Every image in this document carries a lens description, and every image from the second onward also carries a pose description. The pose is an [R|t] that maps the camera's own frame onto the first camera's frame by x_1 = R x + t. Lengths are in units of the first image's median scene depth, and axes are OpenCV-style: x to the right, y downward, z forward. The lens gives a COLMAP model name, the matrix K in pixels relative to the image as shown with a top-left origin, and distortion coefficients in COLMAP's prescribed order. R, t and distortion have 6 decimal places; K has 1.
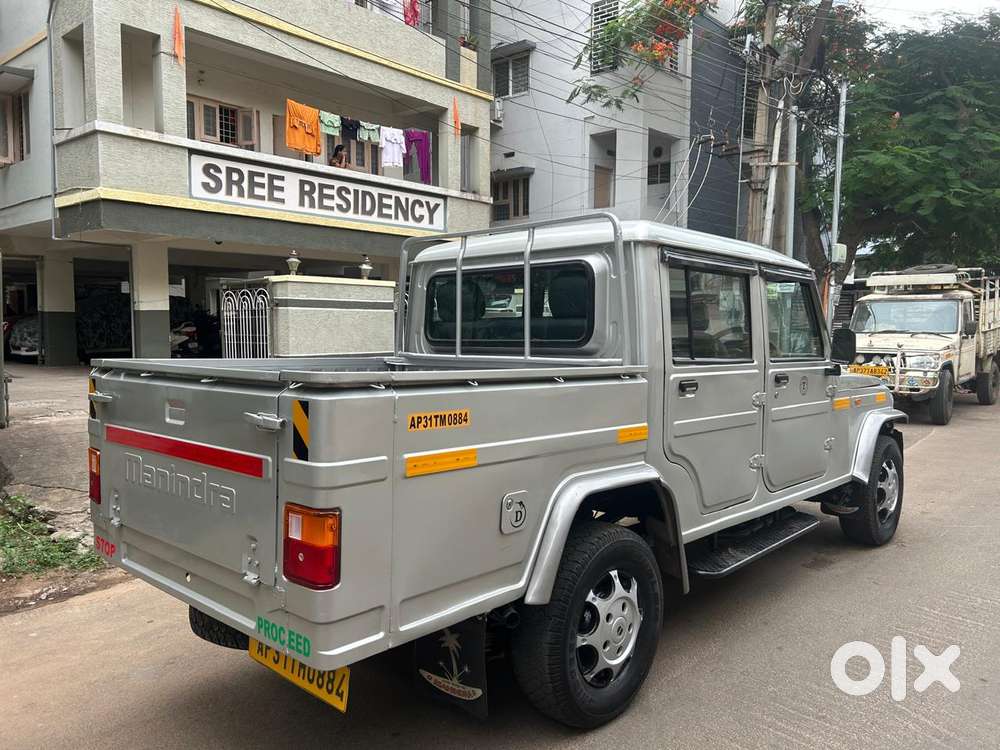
lens RADIAL K [[754.8, 0, 500.0], [0, 754.8, 375.0], [0, 0, 1]] dist [0.069786, -0.089522]
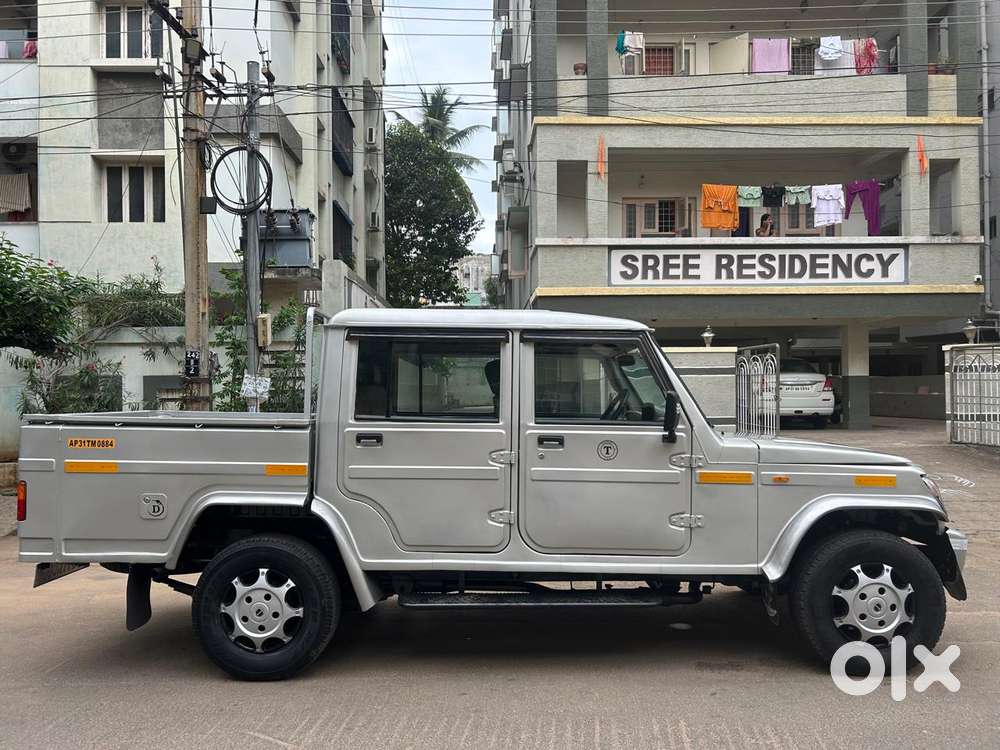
lens RADIAL K [[754.8, 0, 500.0], [0, 754.8, 375.0], [0, 0, 1]] dist [0.069786, -0.089522]
pose [[0.677397, -0.023438, -0.735244, 0.302680], [-0.041629, 0.996669, -0.070125, -0.002465], [0.734438, 0.078110, 0.674165, 0.074310]]
